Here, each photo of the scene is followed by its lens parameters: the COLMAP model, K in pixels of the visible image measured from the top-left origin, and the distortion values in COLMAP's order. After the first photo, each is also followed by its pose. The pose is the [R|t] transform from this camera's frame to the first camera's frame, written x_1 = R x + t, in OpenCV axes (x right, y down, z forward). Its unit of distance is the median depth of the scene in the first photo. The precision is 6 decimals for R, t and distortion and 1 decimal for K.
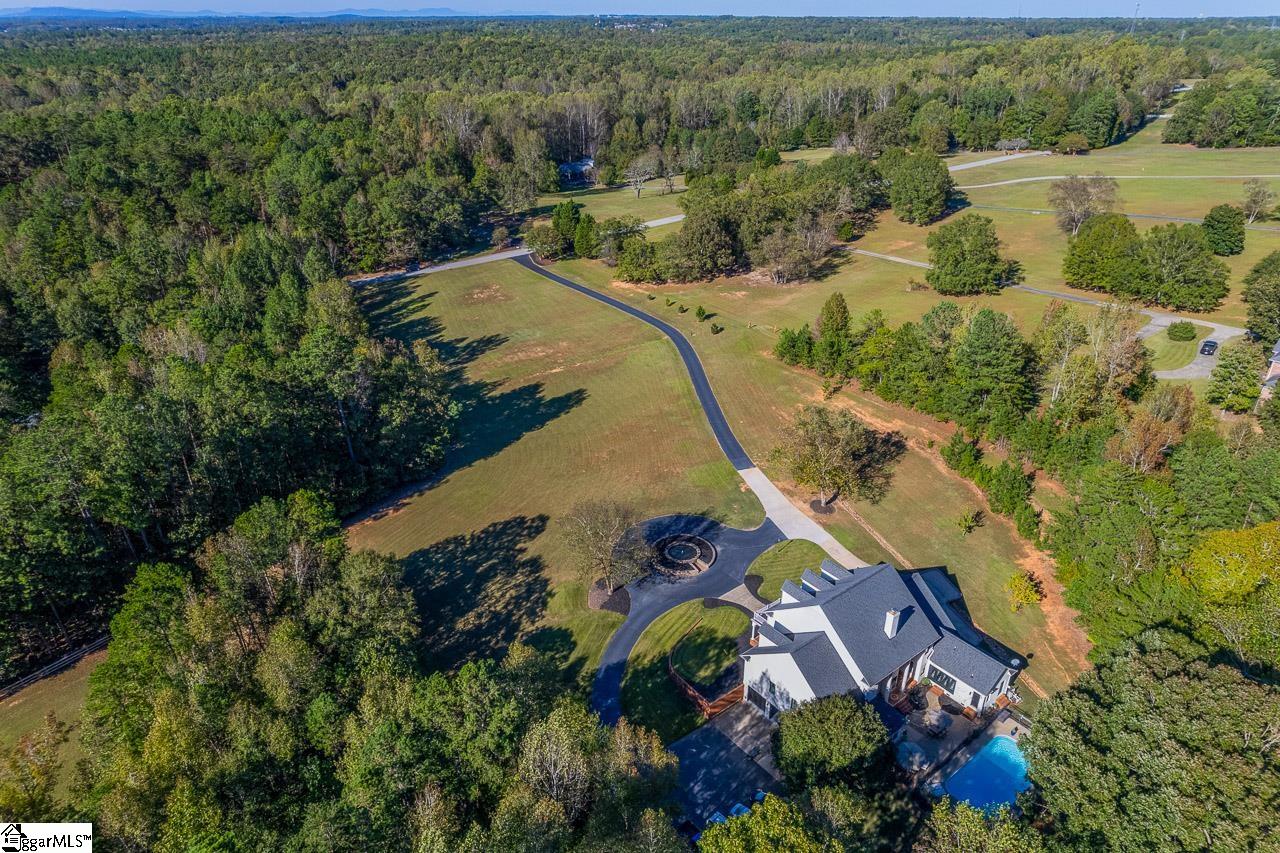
lens RADIAL K [[809.2, 0, 642.2], [0, 809.2, 466.3], [0, 0, 1]] dist [-0.029271, 0.000320]
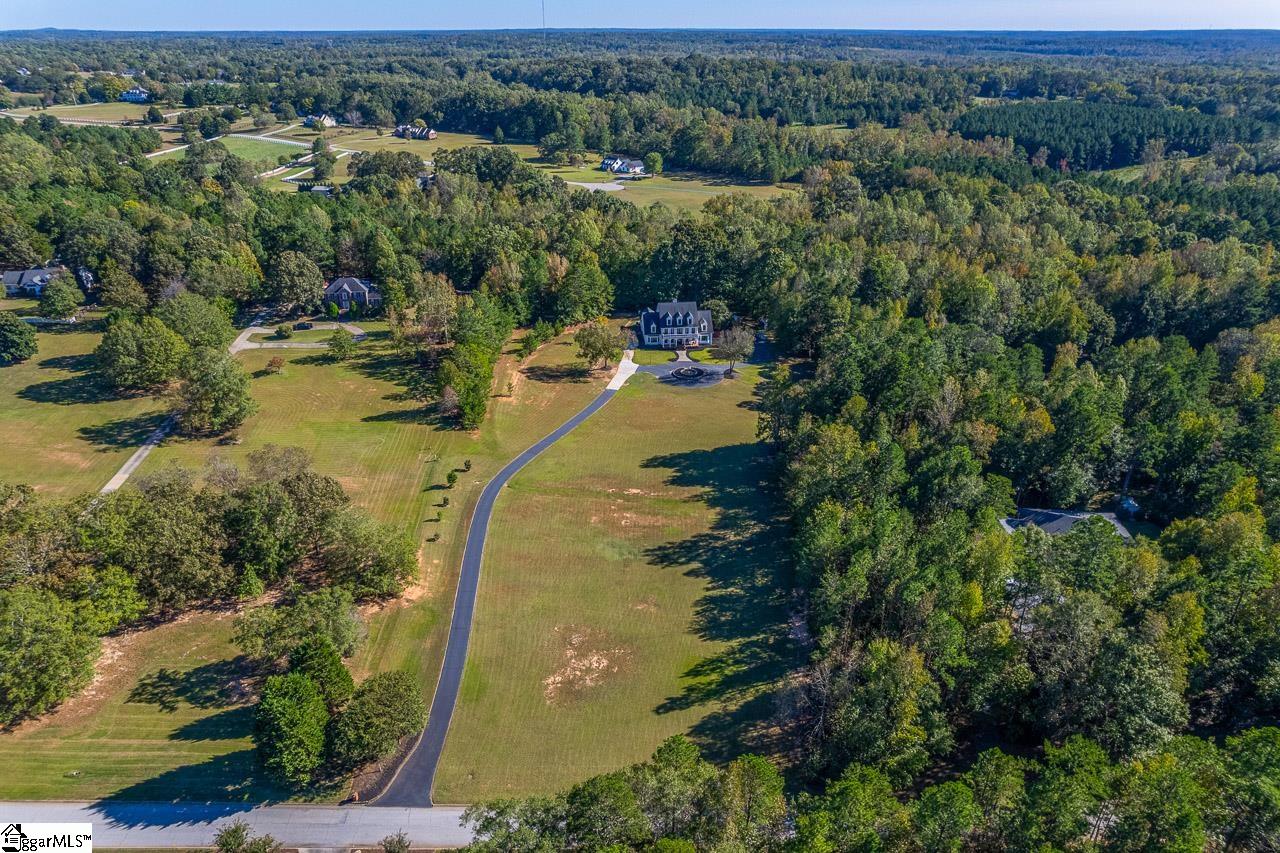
lens RADIAL K [[819.3, 0, 659.9], [0, 819.3, 433.8], [0, 0, 1]] dist [-0.026824, 0.000480]
pose [[-0.851678, -0.240781, 0.465476, -0.793234], [0.263113, 0.571688, 0.777139, -1.287862], [-0.453228, 0.784345, -0.423541, 1.806108]]
